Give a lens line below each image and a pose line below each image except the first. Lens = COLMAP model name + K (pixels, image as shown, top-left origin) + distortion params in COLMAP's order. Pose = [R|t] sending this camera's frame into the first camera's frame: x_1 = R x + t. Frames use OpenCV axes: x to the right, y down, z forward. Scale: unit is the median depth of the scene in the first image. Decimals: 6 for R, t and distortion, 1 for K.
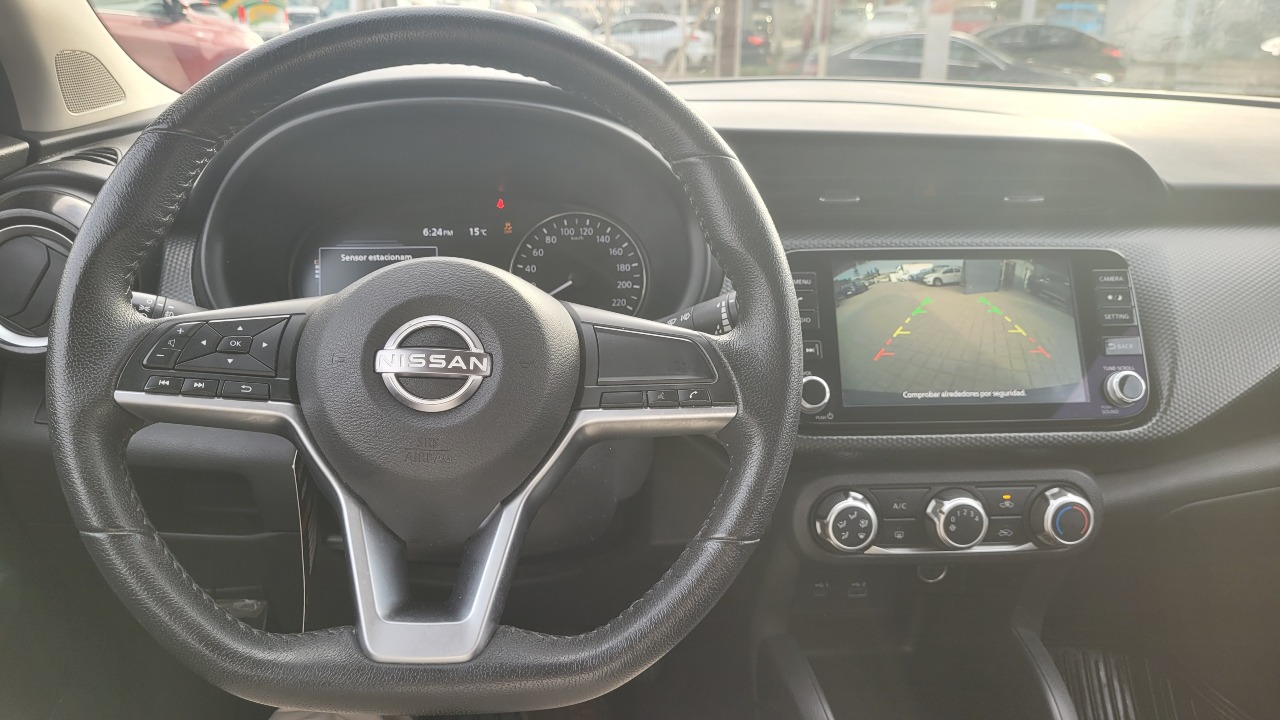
lens RADIAL K [[999.7, 0, 640.0], [0, 999.7, 360.0], [0, 0, 1]] dist [0.028184, -0.005942]
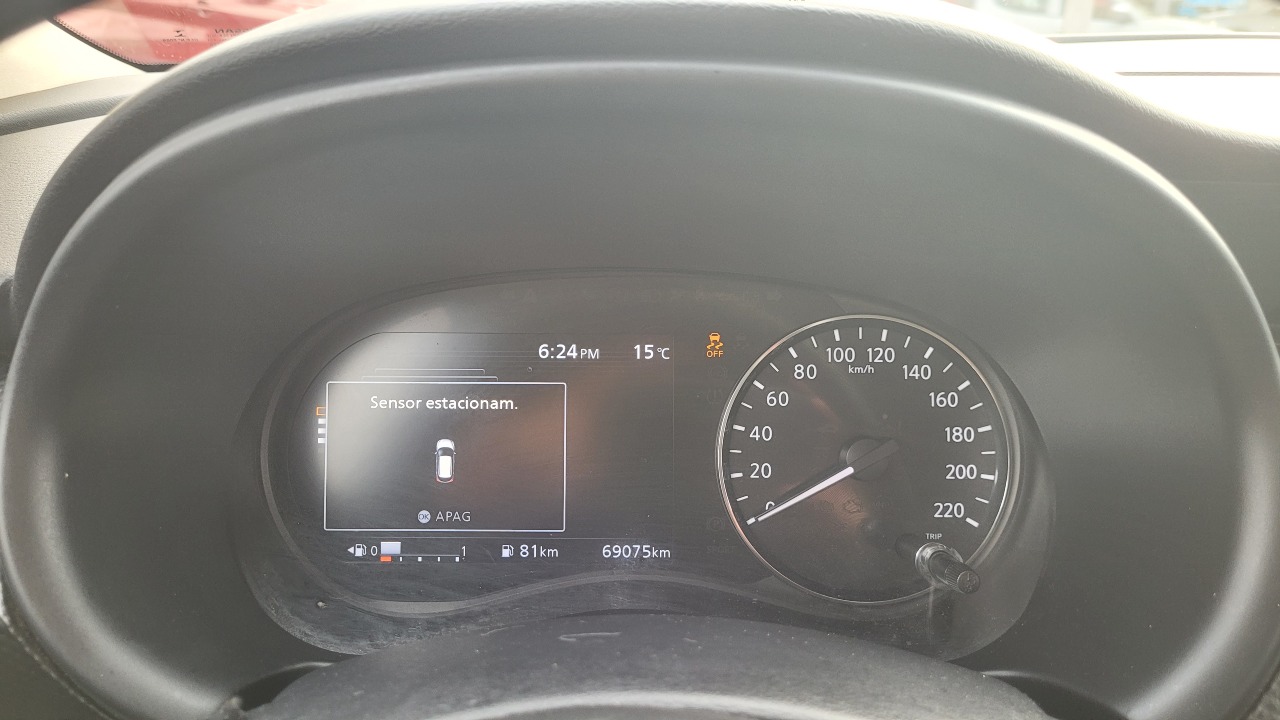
lens RADIAL K [[955.2, 0, 631.6], [0, 955.2, 361.6], [0, 0, 1]] dist [0.027689, 0.001014]
pose [[0.996025, 0.025588, -0.085316, -0.160145], [-0.022685, 0.999136, 0.034822, -0.168486], [0.086134, -0.032749, 0.995745, 0.660524]]
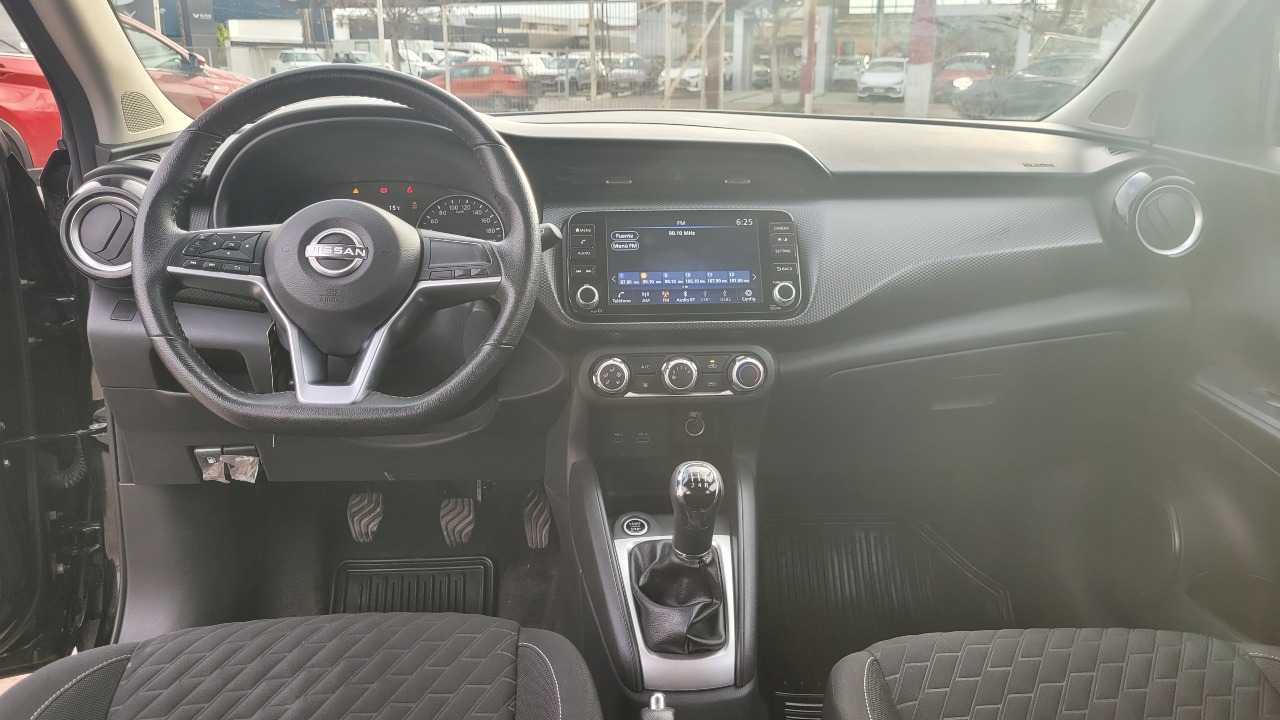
lens RADIAL K [[955.2, 0, 631.6], [0, 955.2, 361.6], [0, 0, 1]] dist [0.027689, 0.001014]
pose [[0.999958, -0.008876, -0.002435, 0.244390], [0.008796, 0.999475, -0.031198, 0.187708], [0.002711, 0.031175, 0.999510, -0.551269]]
